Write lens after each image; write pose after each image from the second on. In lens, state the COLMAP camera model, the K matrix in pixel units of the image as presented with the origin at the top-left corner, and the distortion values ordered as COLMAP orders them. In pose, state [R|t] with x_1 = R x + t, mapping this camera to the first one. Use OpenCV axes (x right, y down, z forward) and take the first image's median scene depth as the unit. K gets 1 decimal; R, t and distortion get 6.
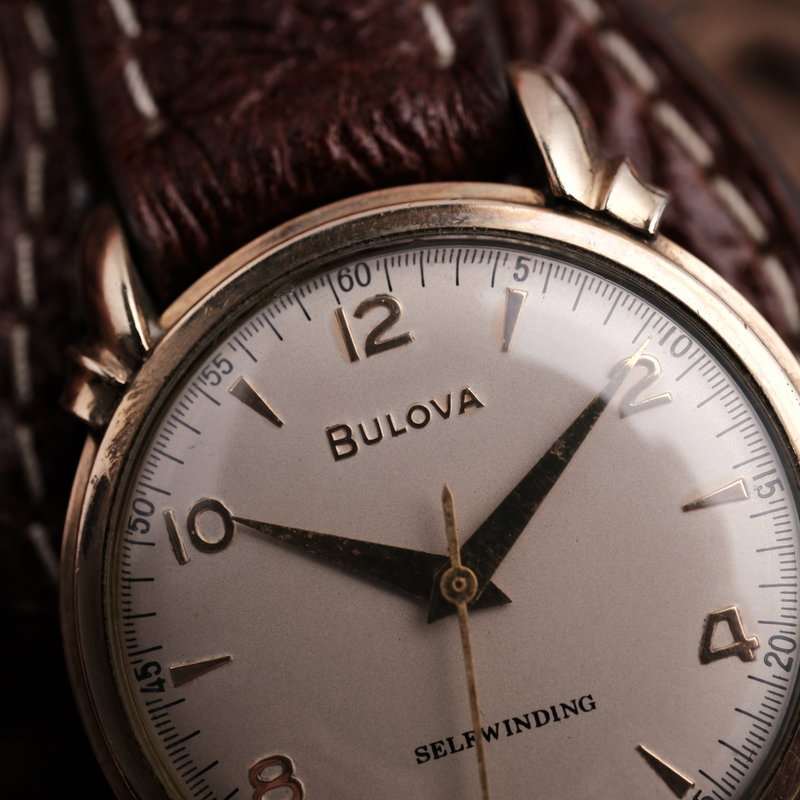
lens RADIAL K [[1427.5, 0, 414.3], [0, 1427.5, 403.6], [0, 0, 1]] dist [-0.016114, 0.073069]
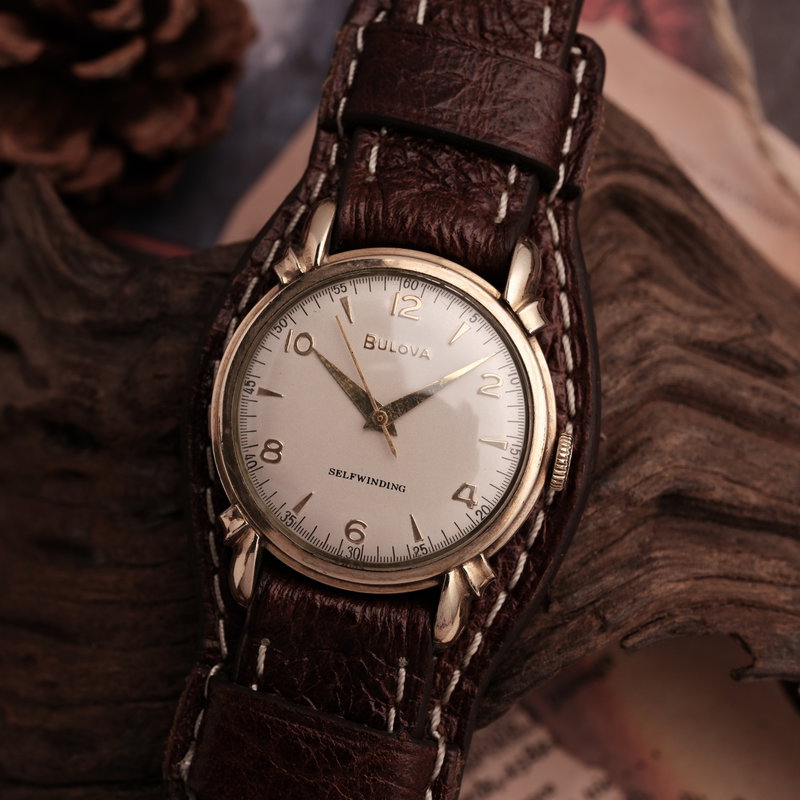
lens RADIAL K [[1427.5, 0, 414.3], [0, 1427.5, 403.6], [0, 0, 1]] dist [-0.016114, 0.073069]
pose [[0.858381, 0.512657, -0.019110, 0.107035], [-0.512120, 0.858489, 0.027023, 0.012820], [0.030260, -0.013409, 0.999452, -1.331652]]
